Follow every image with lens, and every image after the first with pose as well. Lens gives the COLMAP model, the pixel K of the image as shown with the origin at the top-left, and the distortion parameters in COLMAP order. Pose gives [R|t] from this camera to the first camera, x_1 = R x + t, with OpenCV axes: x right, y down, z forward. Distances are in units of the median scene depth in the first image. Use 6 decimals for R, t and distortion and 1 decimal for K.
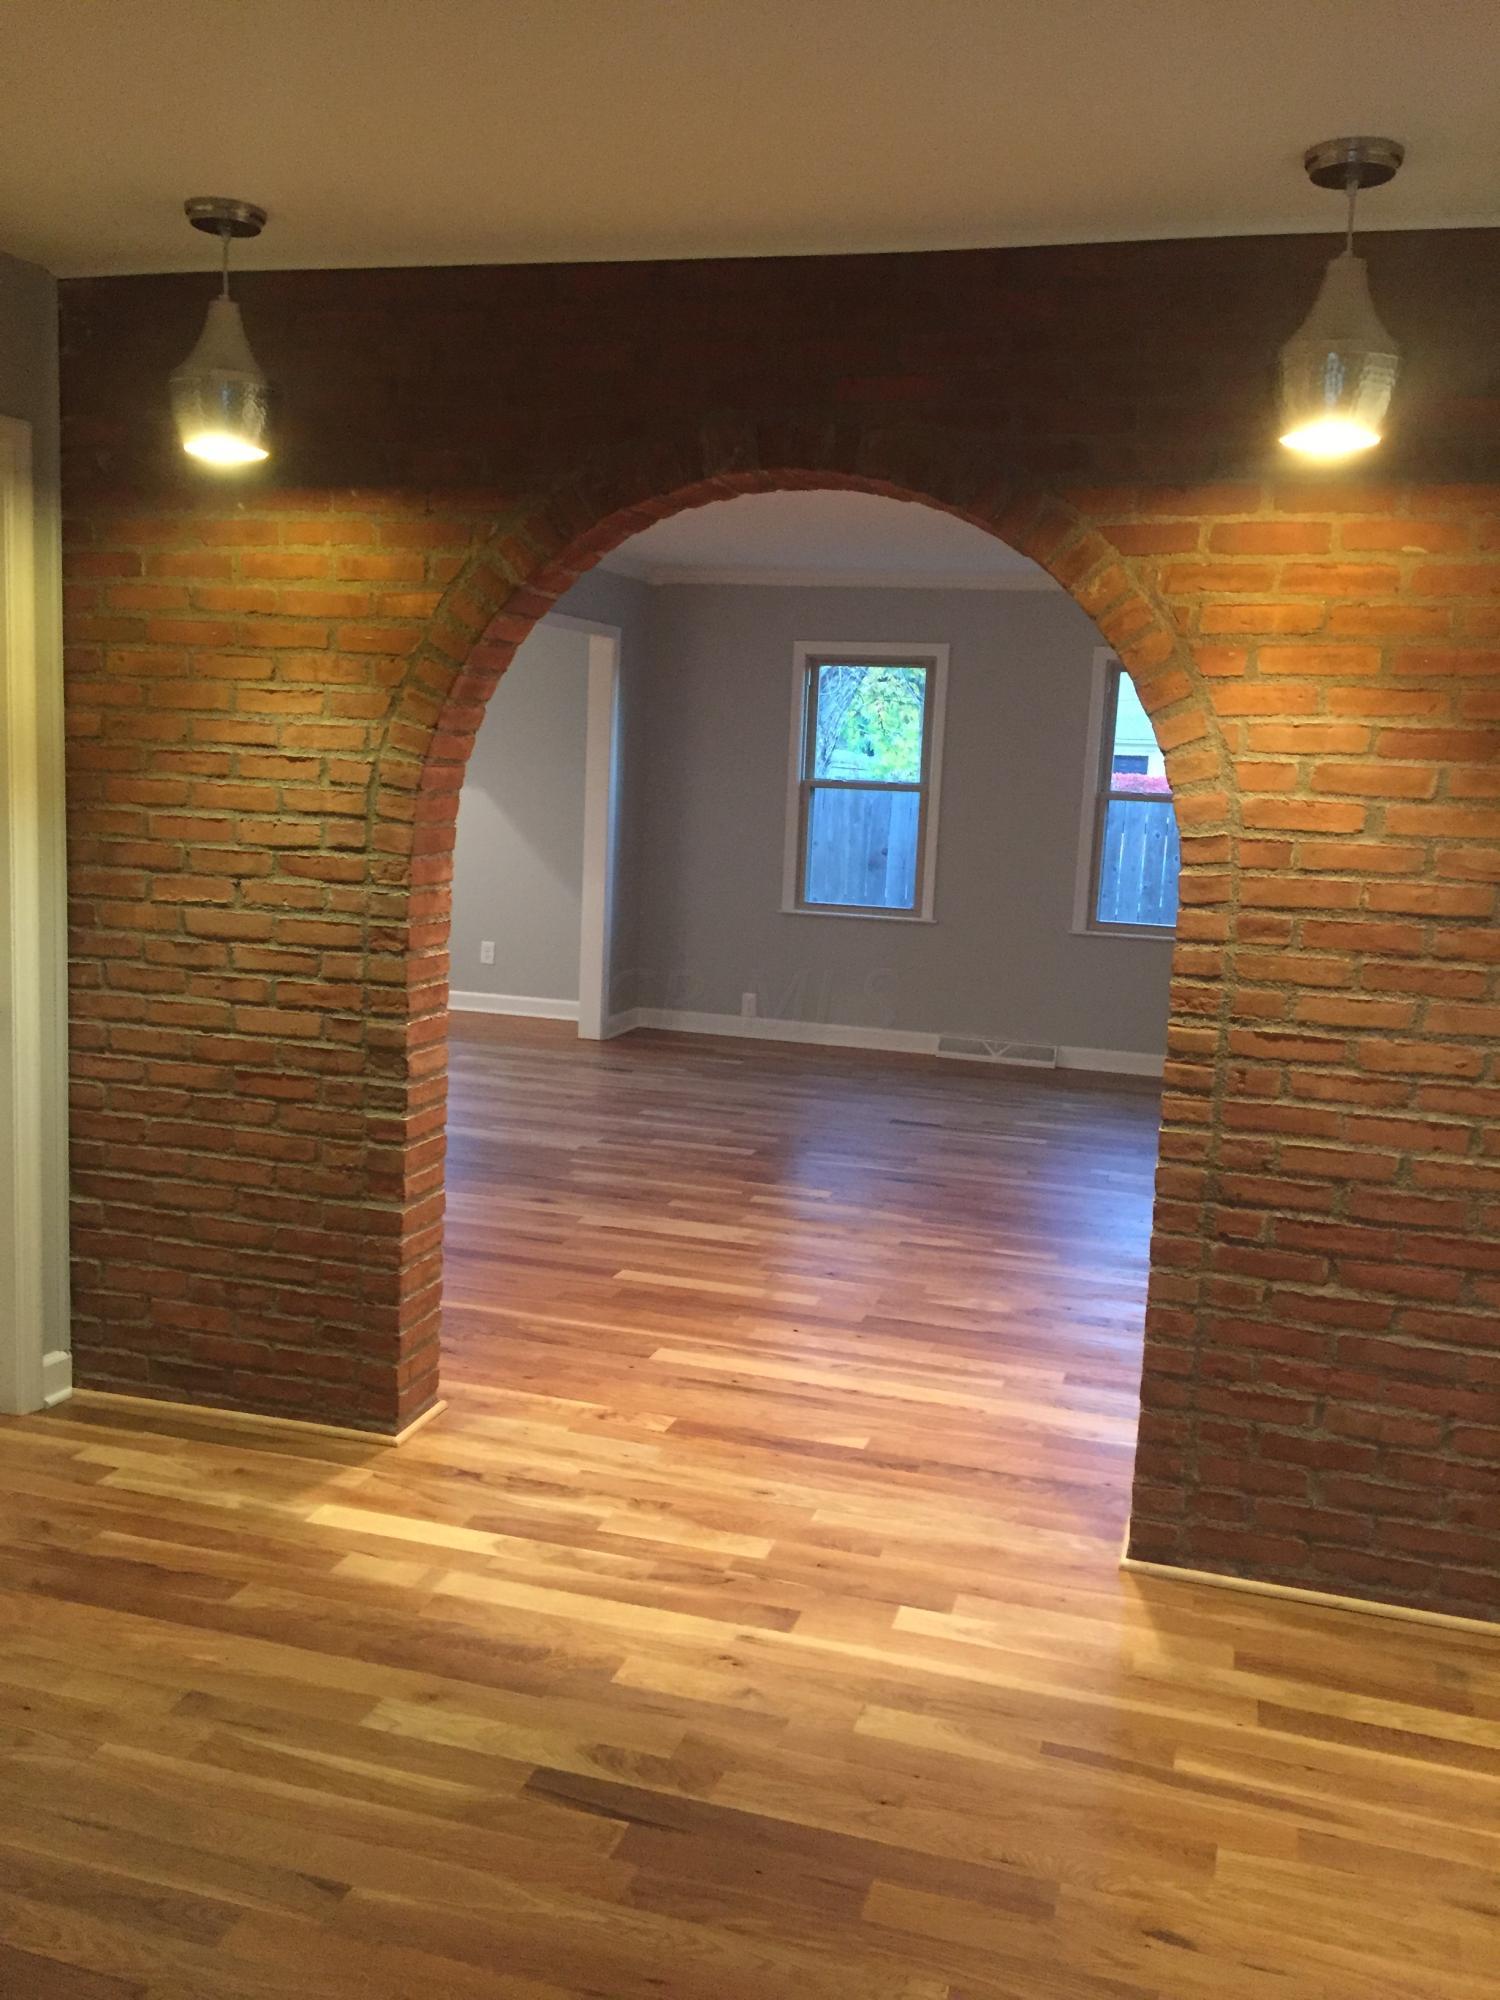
lens RADIAL K [[1725.0, 0, 751.5], [0, 1725.0, 1001.6], [0, 0, 1]] dist [0.069117, -0.048022]
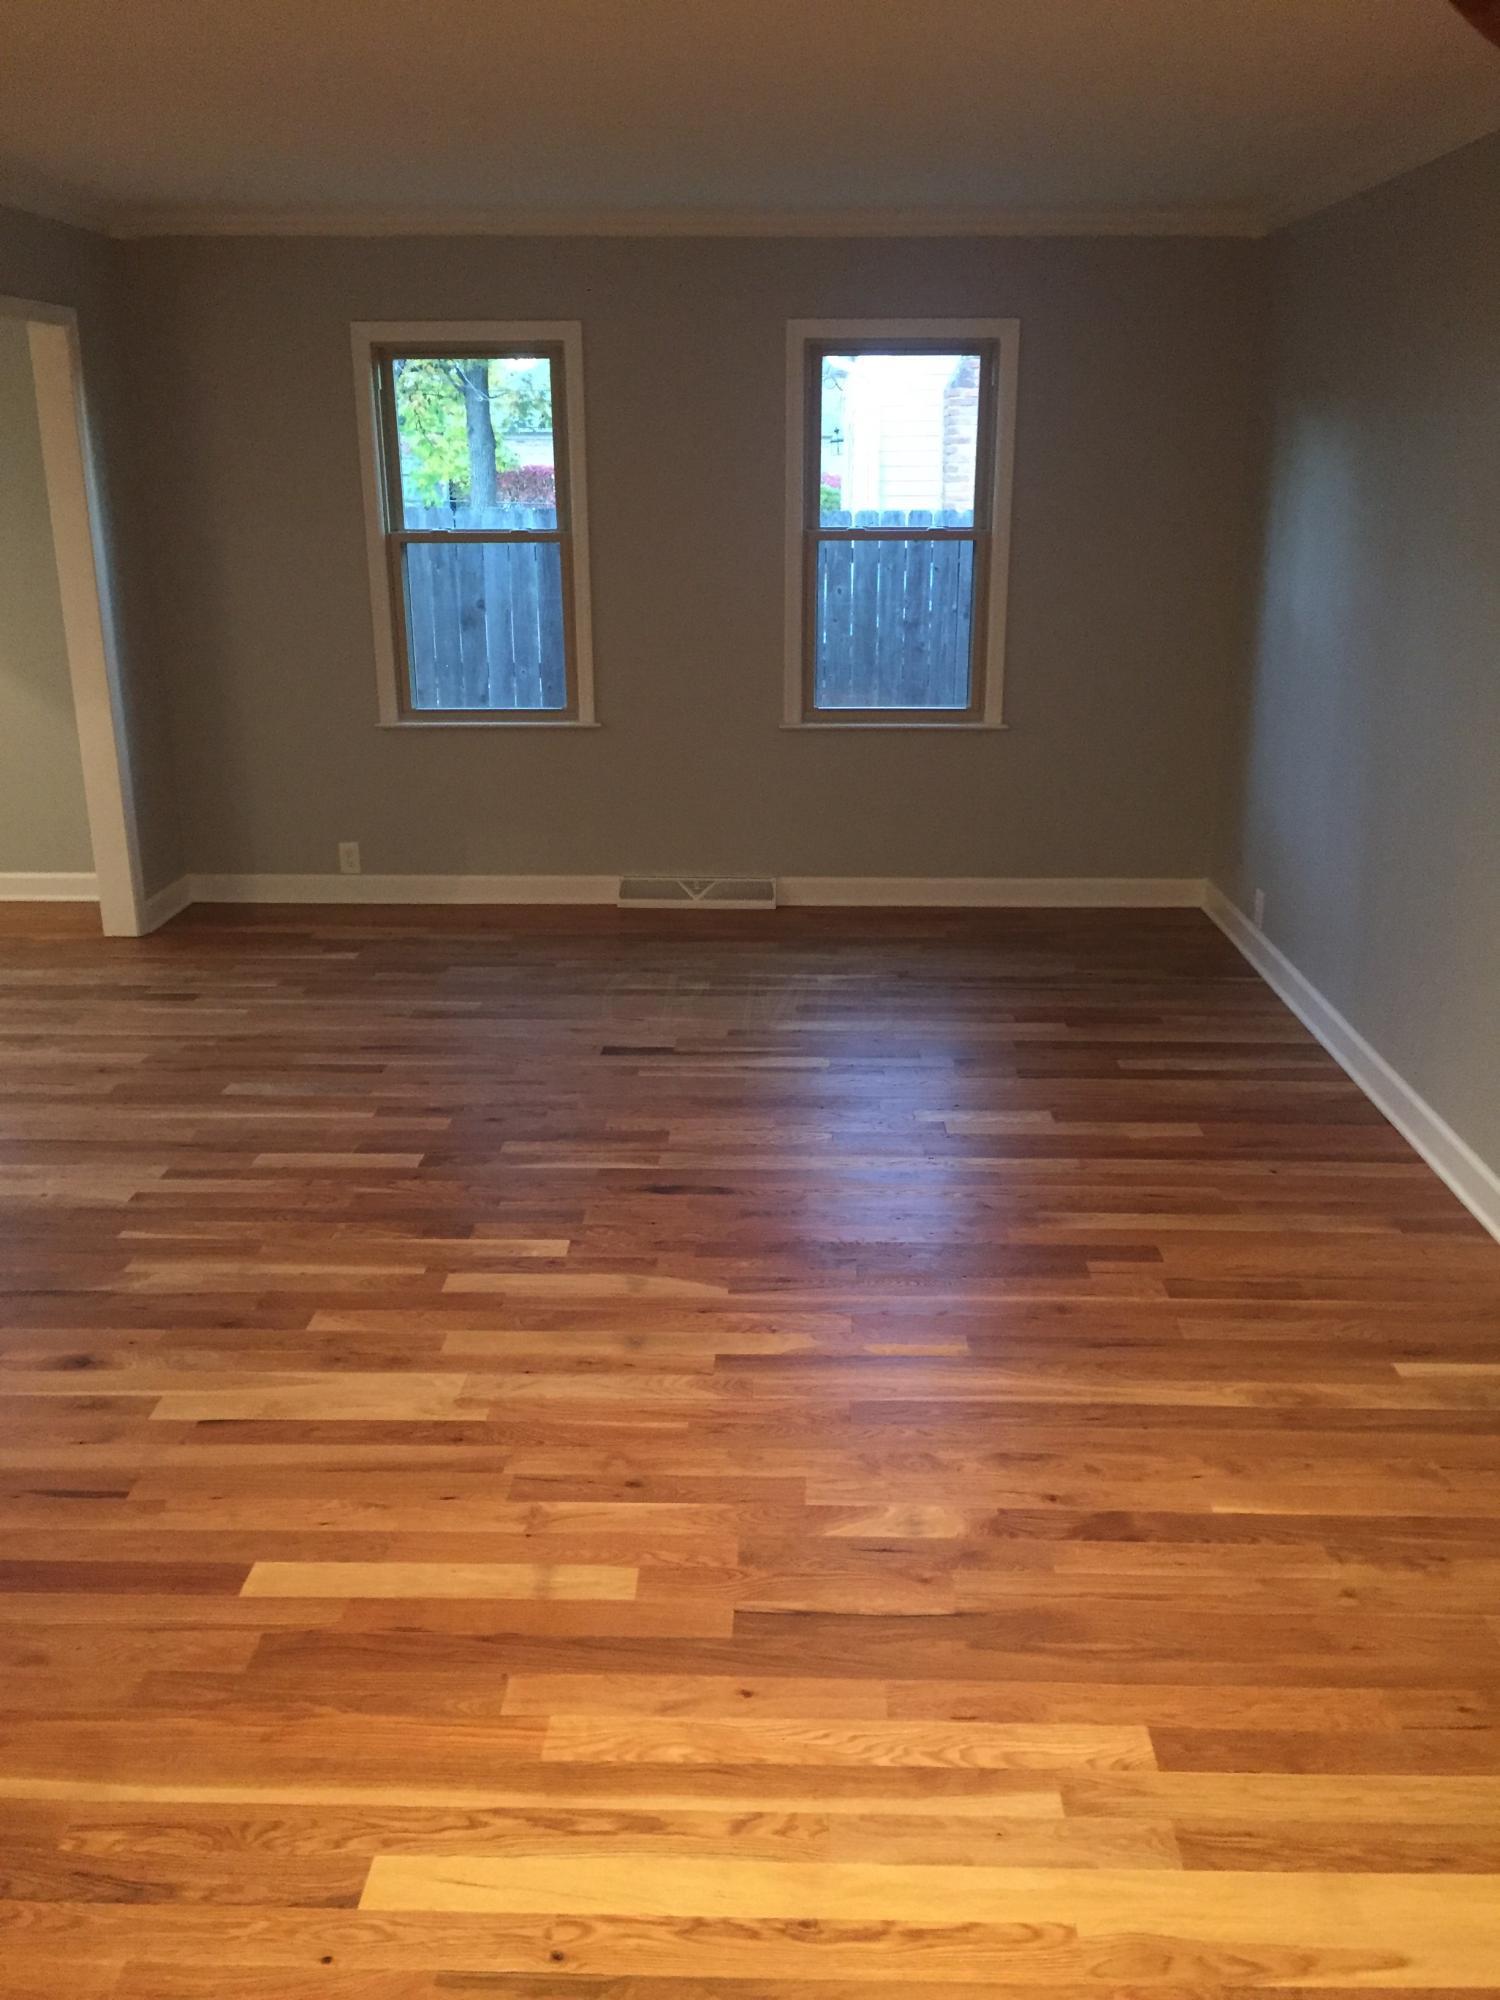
lens RADIAL K [[1725.0, 0, 760.7], [0, 1725.0, 1000.8], [0, 0, 1]] dist [0.069117, -0.048022]
pose [[0.962645, -0.125537, 0.239907, -0.028134], [0.083729, 0.980614, 0.177162, -0.087583], [-0.257497, -0.150457, 0.954494, 0.418766]]
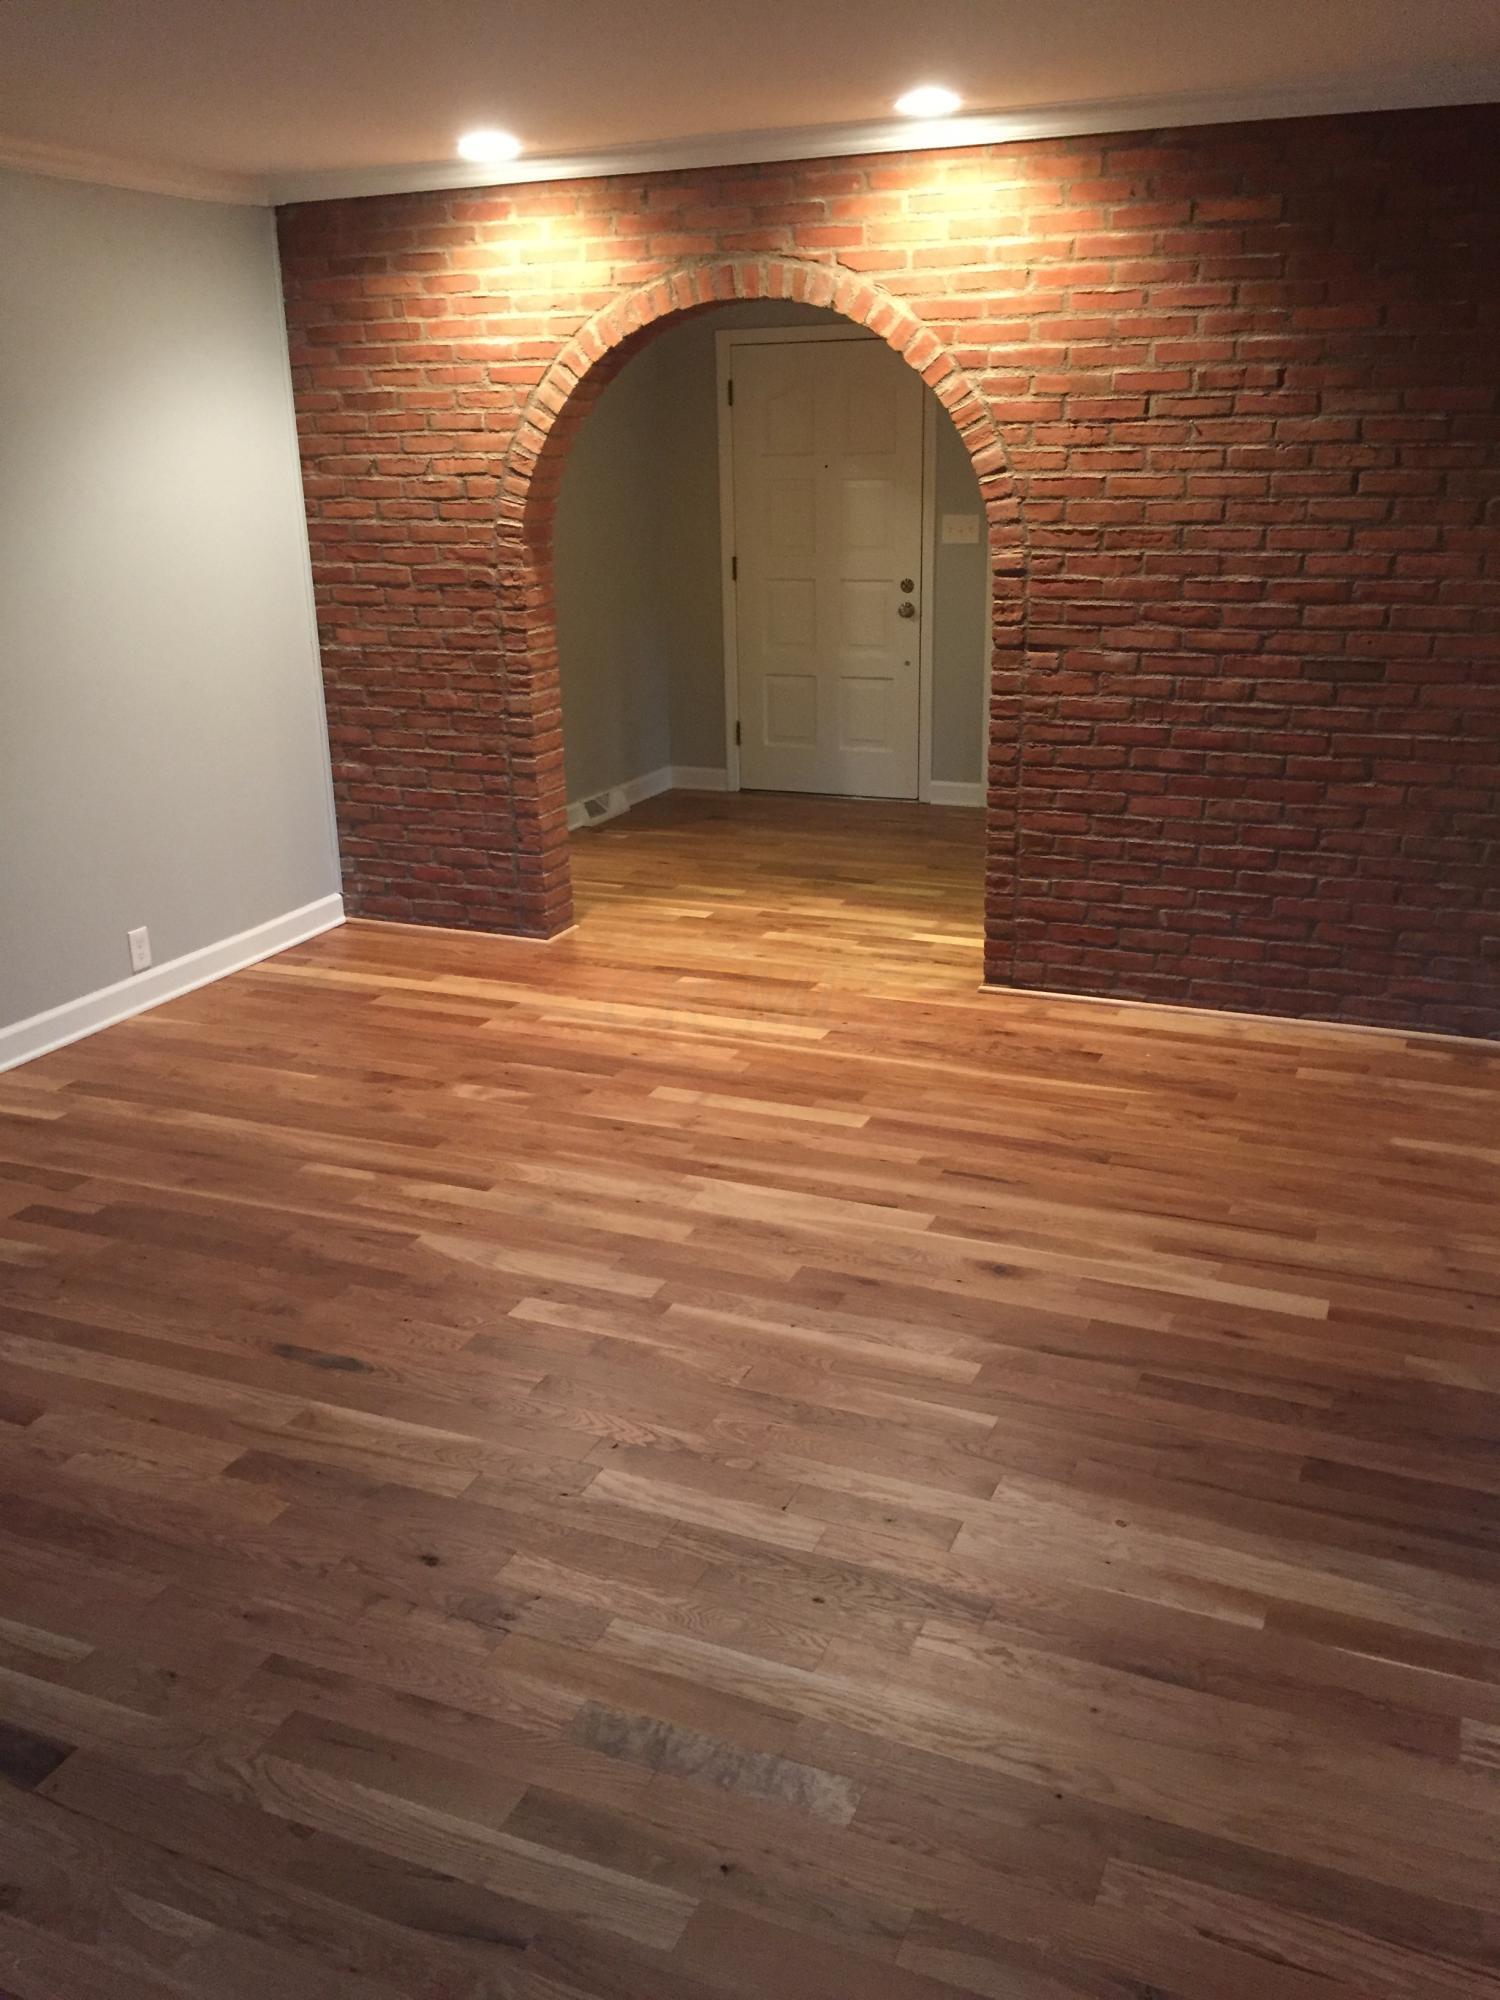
lens RADIAL K [[1725.0, 0, 754.3], [0, 1725.0, 999.5], [0, 0, 1]] dist [0.069117, -0.048022]
pose [[-0.994763, -0.051724, 0.088155, -0.083712], [-0.007464, 0.896959, 0.442051, -0.250192], [-0.101936, 0.439078, -0.892647, 1.554614]]
